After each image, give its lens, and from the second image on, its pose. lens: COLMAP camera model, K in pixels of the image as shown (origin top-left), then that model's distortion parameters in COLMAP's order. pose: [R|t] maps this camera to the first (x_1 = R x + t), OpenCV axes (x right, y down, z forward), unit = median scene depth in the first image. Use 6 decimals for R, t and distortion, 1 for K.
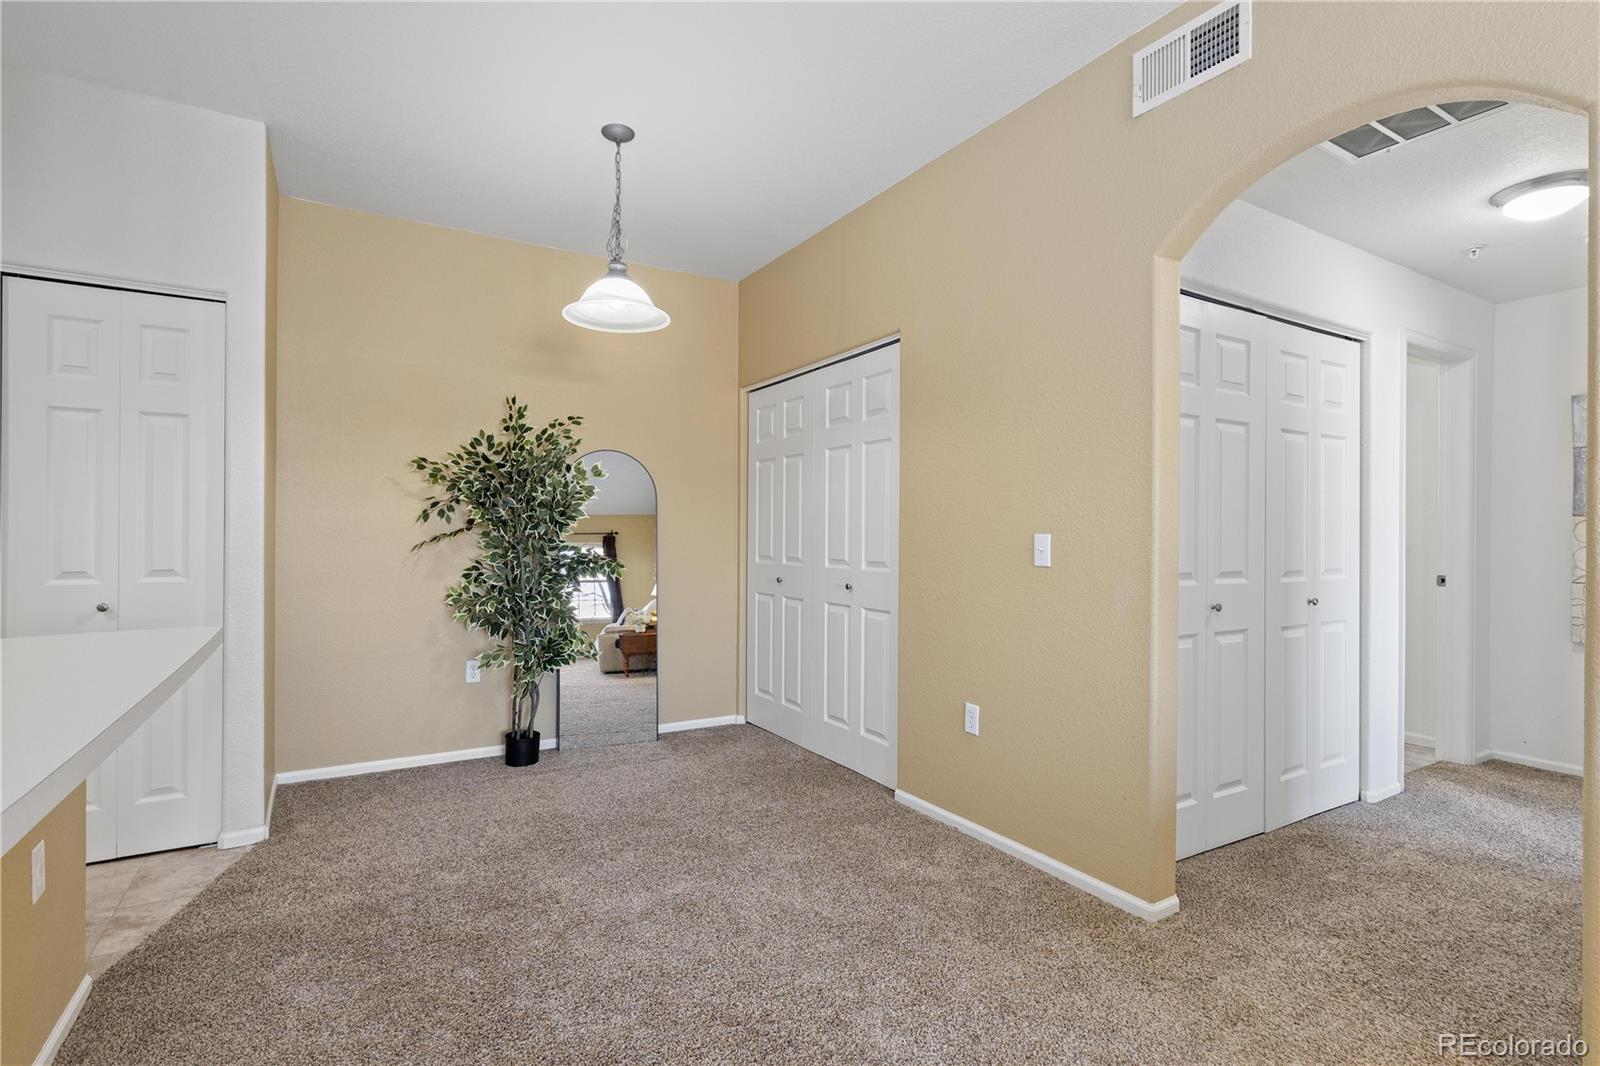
lens RADIAL K [[754.1, 0, 795.4], [0, 754.1, 533.8], [0, 0, 1]] dist [-0.000387, -0.001287]
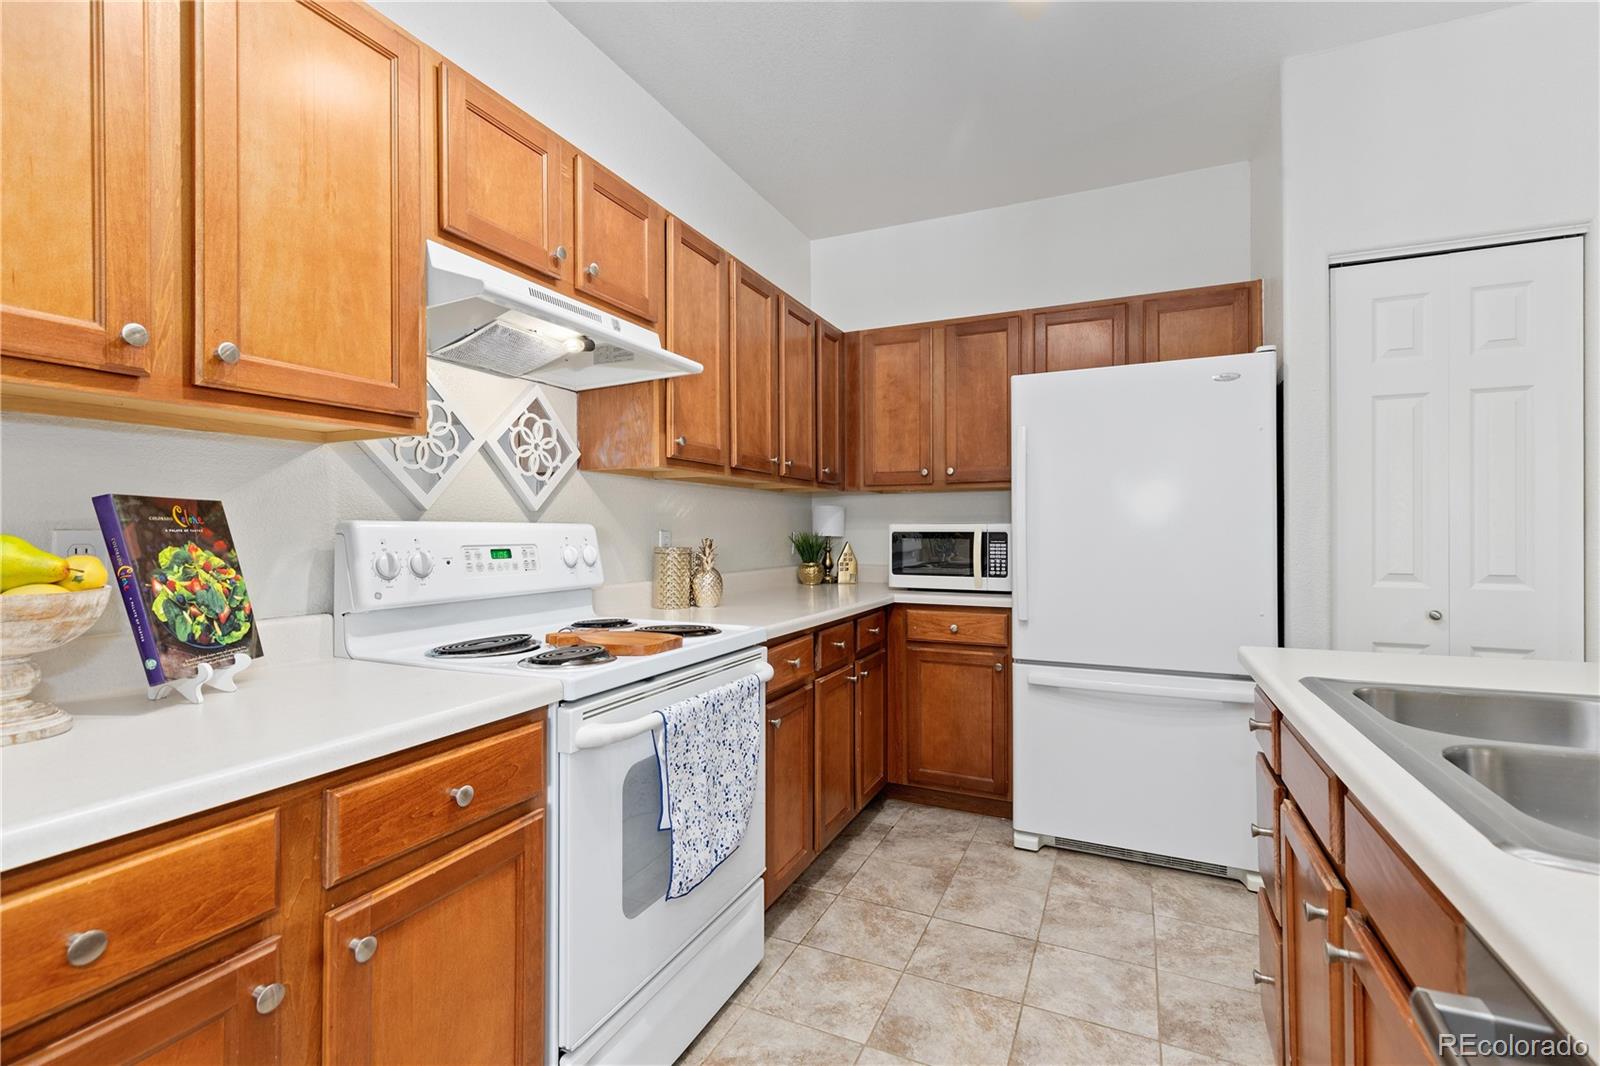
lens RADIAL K [[726.0, 0, 791.9], [0, 726.0, 530.7], [0, 0, 1]] dist [0.006733, -0.001617]
pose [[0.563115, -0.004774, -0.826365, -0.453582], [0.002454, 0.999989, -0.004105, 0.000234], [0.826375, 0.000284, 0.563120, -0.077398]]
